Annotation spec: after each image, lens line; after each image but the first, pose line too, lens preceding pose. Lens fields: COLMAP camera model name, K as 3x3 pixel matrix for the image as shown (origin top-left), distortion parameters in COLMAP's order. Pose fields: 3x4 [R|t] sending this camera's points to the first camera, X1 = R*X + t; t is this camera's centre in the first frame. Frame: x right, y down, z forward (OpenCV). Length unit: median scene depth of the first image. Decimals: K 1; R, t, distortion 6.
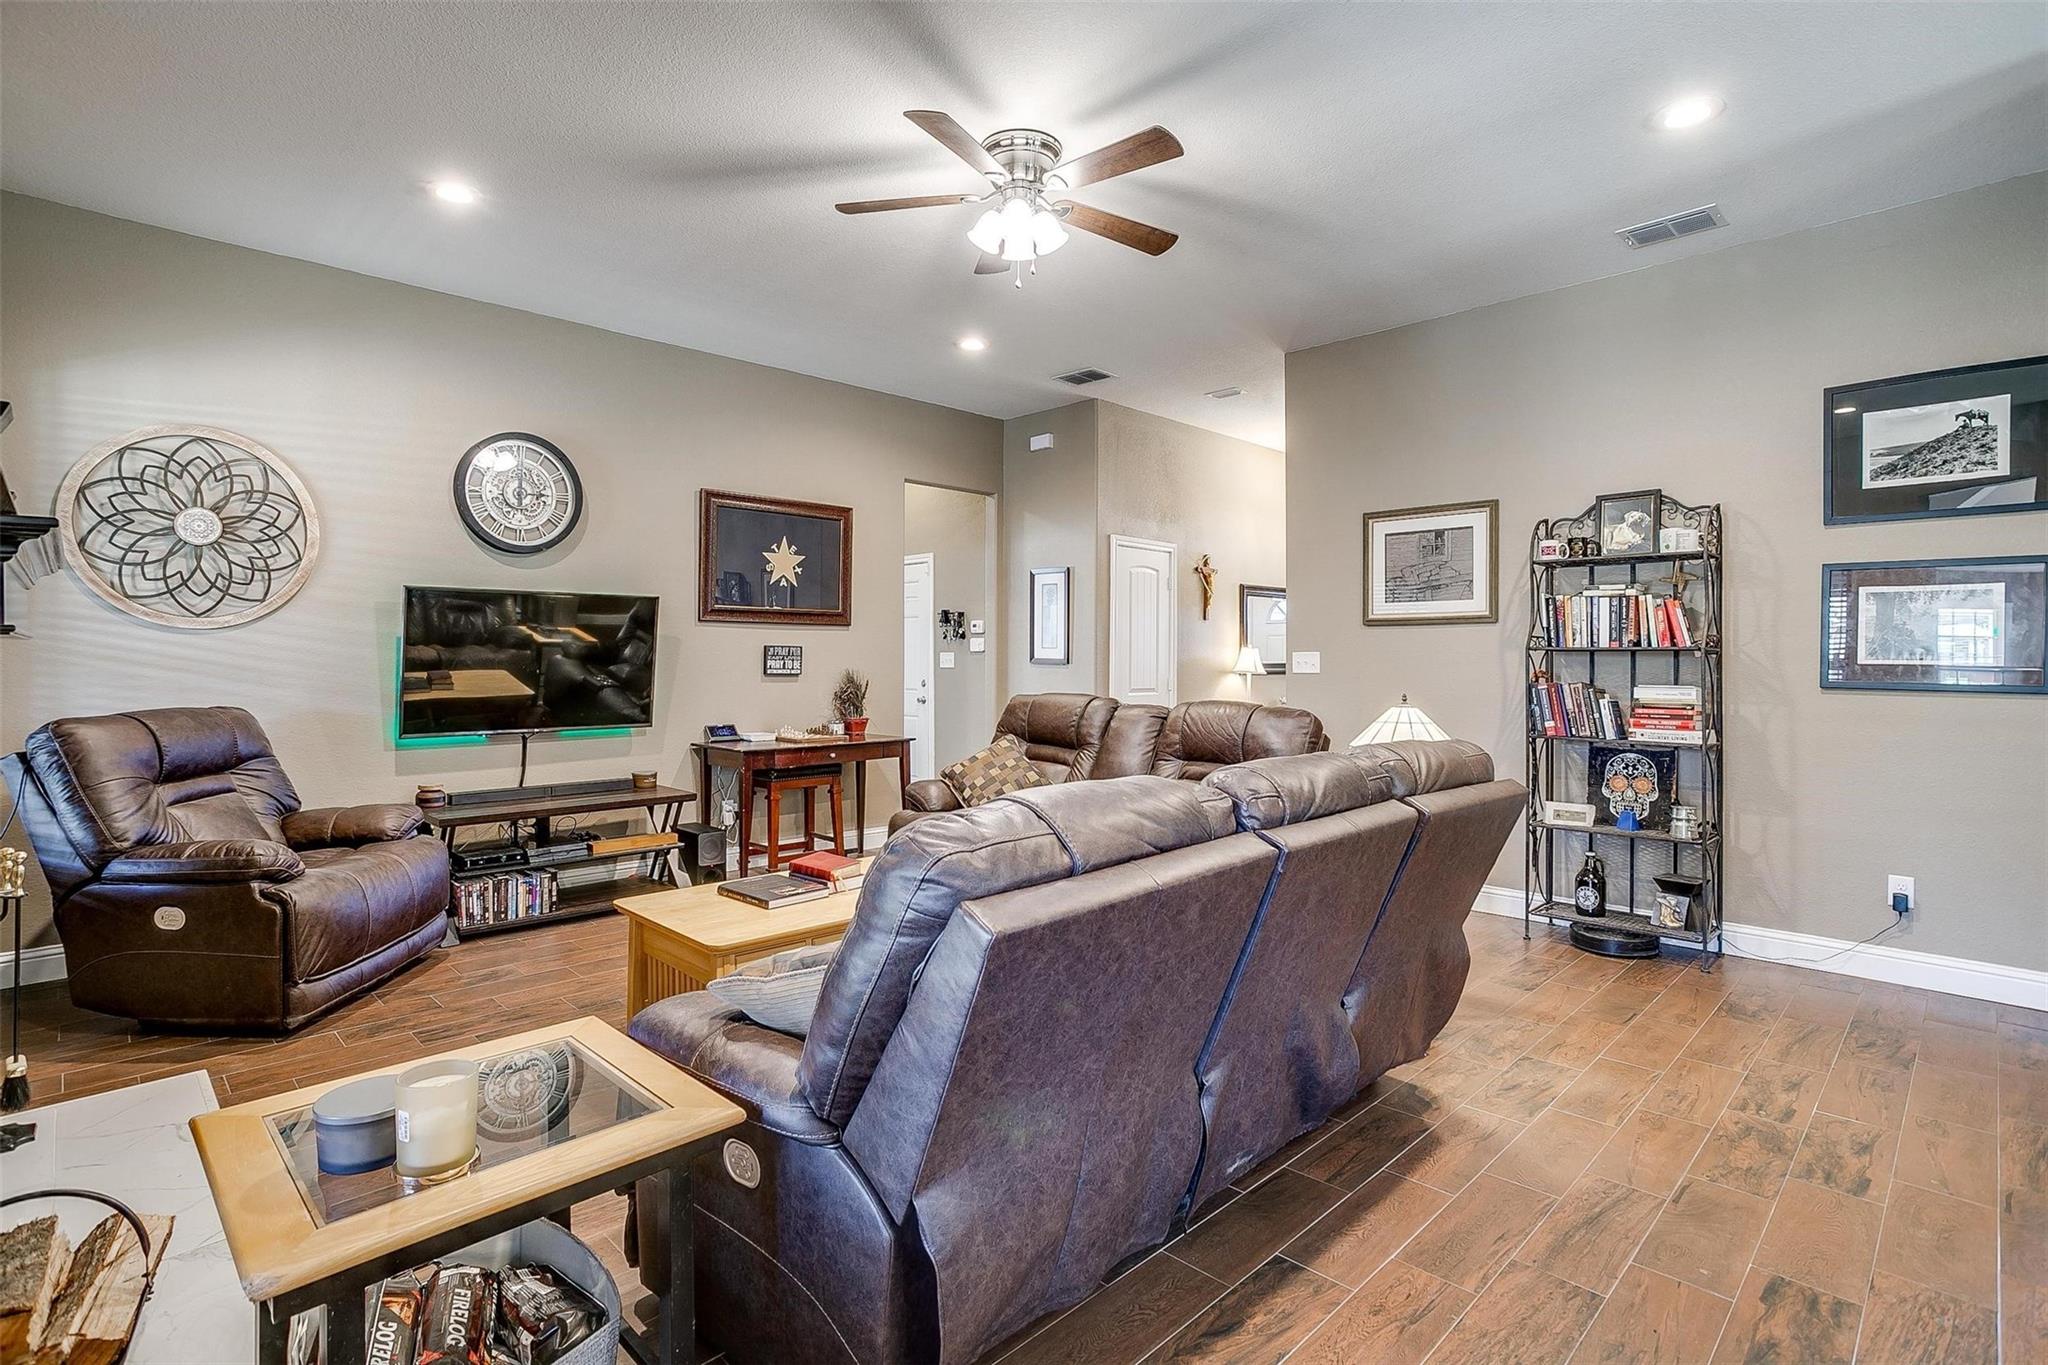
lens RADIAL K [[1009.7, 0, 1027.0], [0, 1009.7, 657.7], [0, 0, 1]] dist [-0.064890, 0.040756]
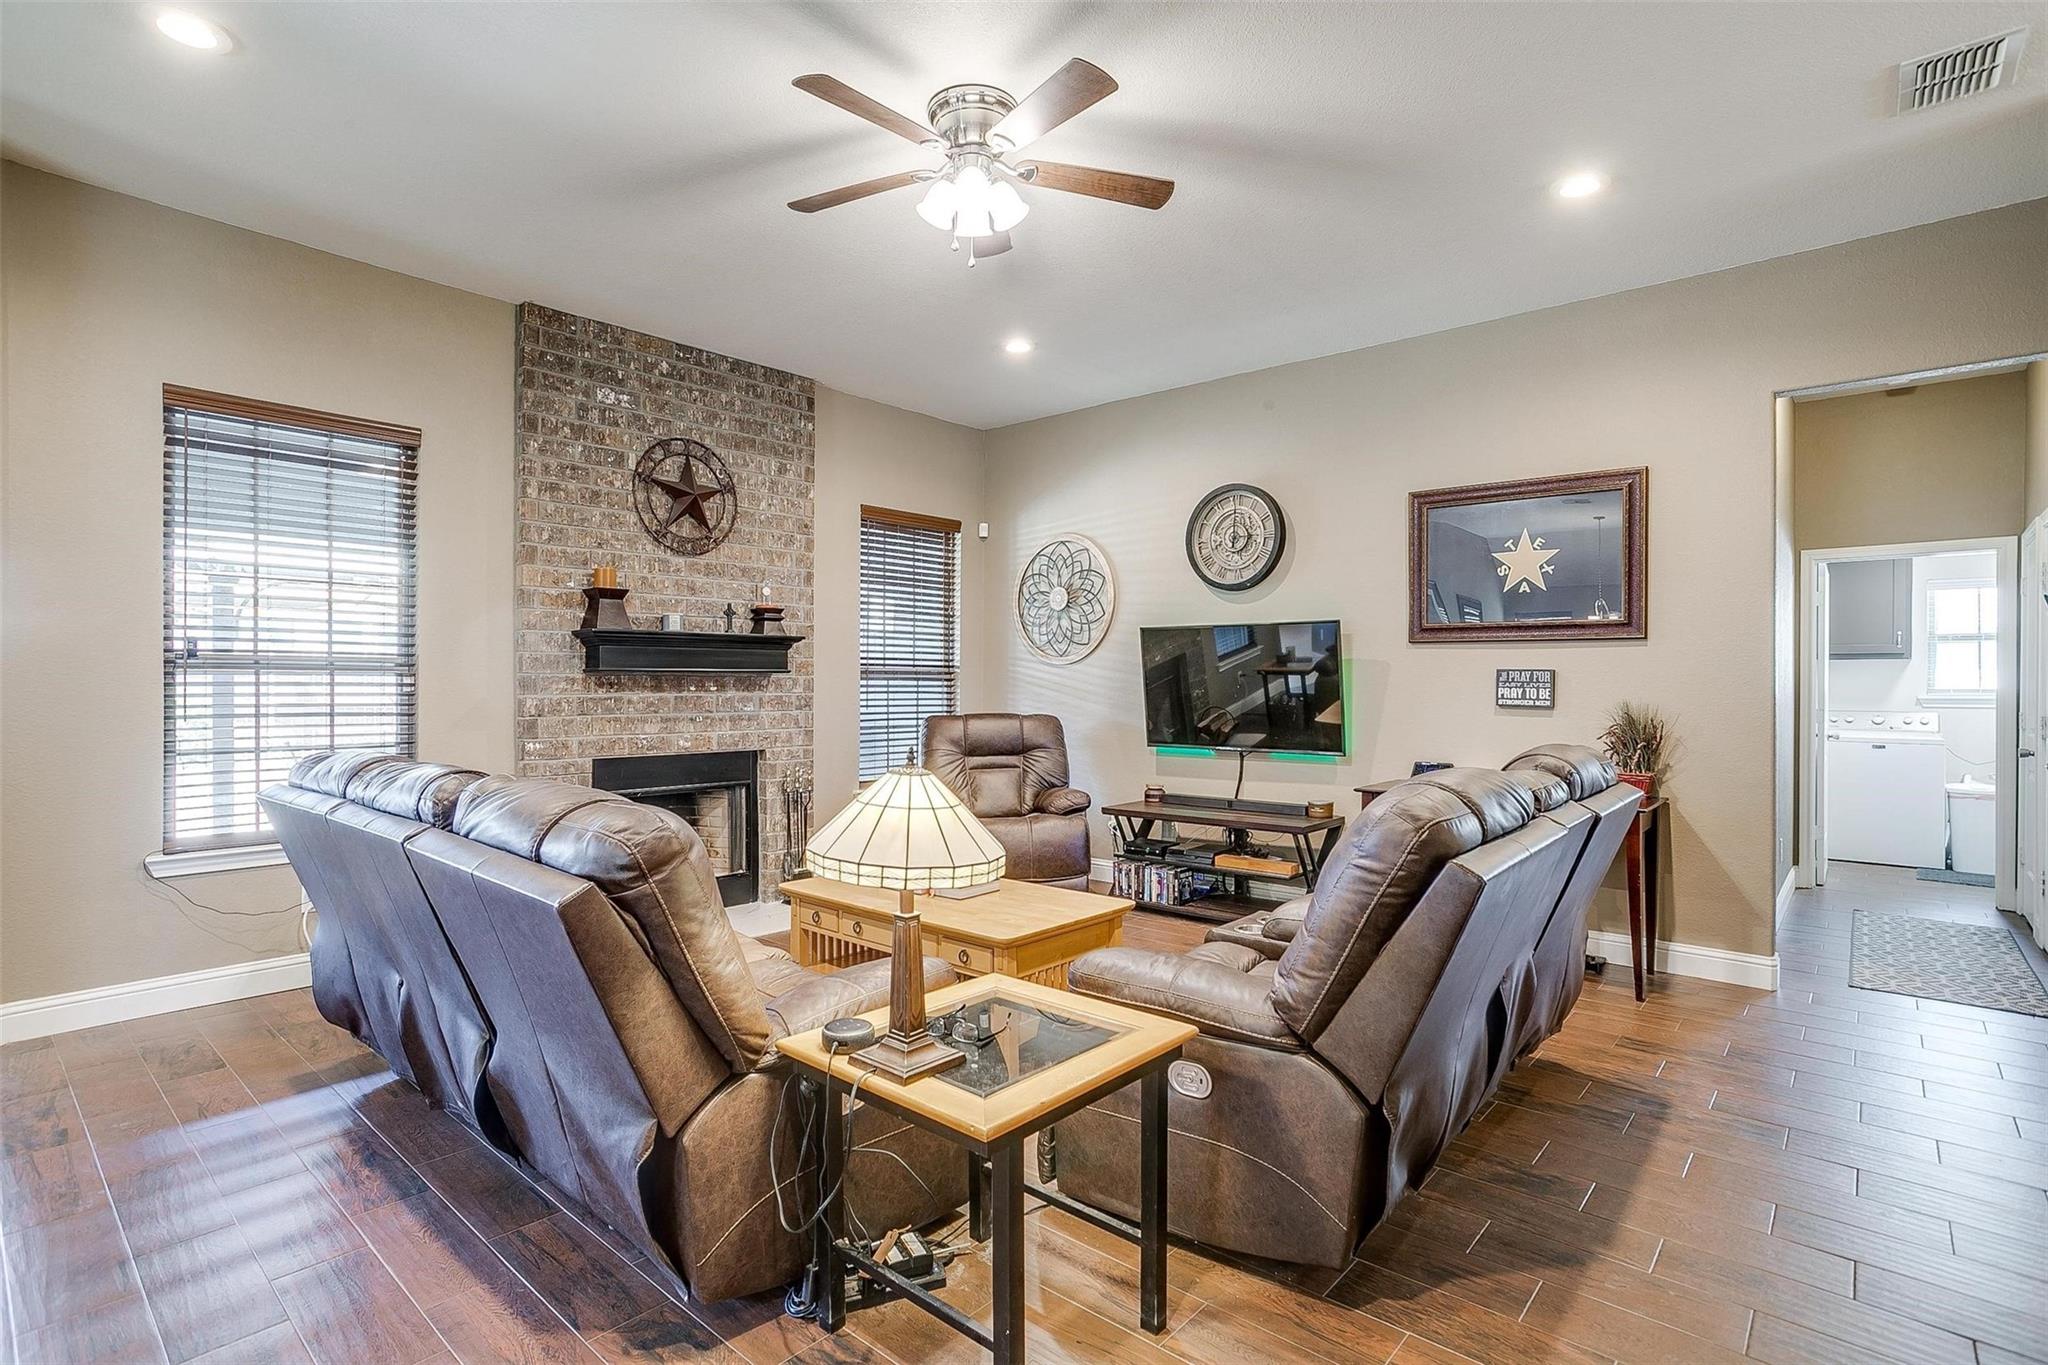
lens RADIAL K [[1011.8, 0, 1013.9], [0, 1011.8, 685.0], [0, 0, 1]] dist [-0.065286, 0.035363]
pose [[0.050566, 0.000823, -0.998720, 0.643312], [-0.004889, 0.999988, 0.000576, 0.002238], [0.998709, 0.004854, 0.050570, 0.723355]]
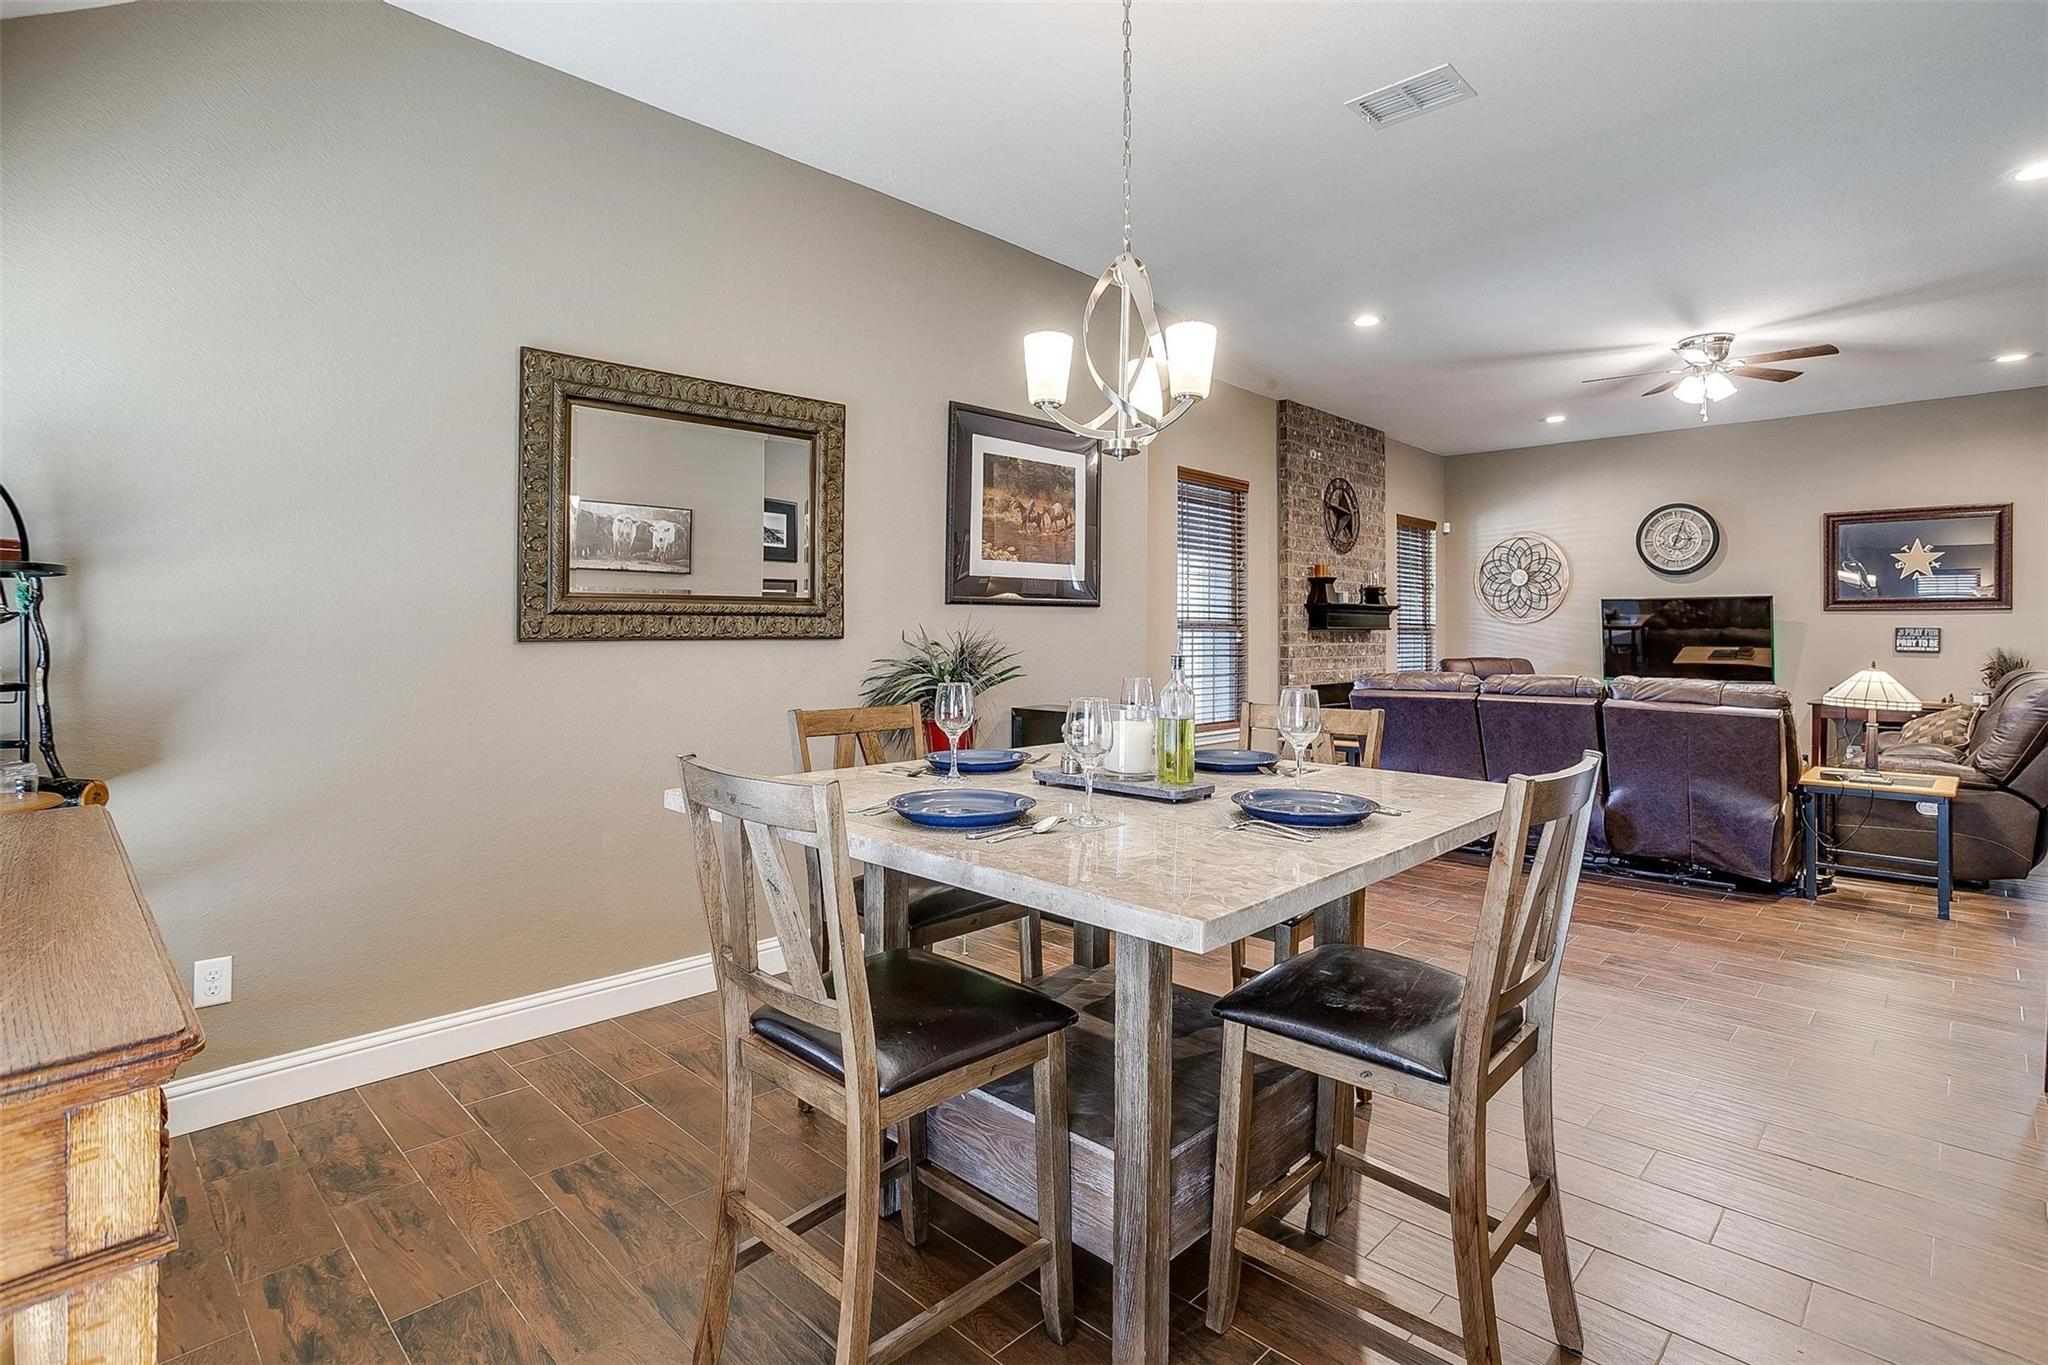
lens RADIAL K [[1045.4, 0, 1037.0], [0, 1045.4, 625.9], [0, 0, 1]] dist [-0.021736, 0.030877]
pose [[0.041381, -0.010306, -0.999090, 1.265785], [-0.004300, 0.999936, -0.010492, 0.004967], [0.999134, 0.004730, 0.041334, -0.167518]]
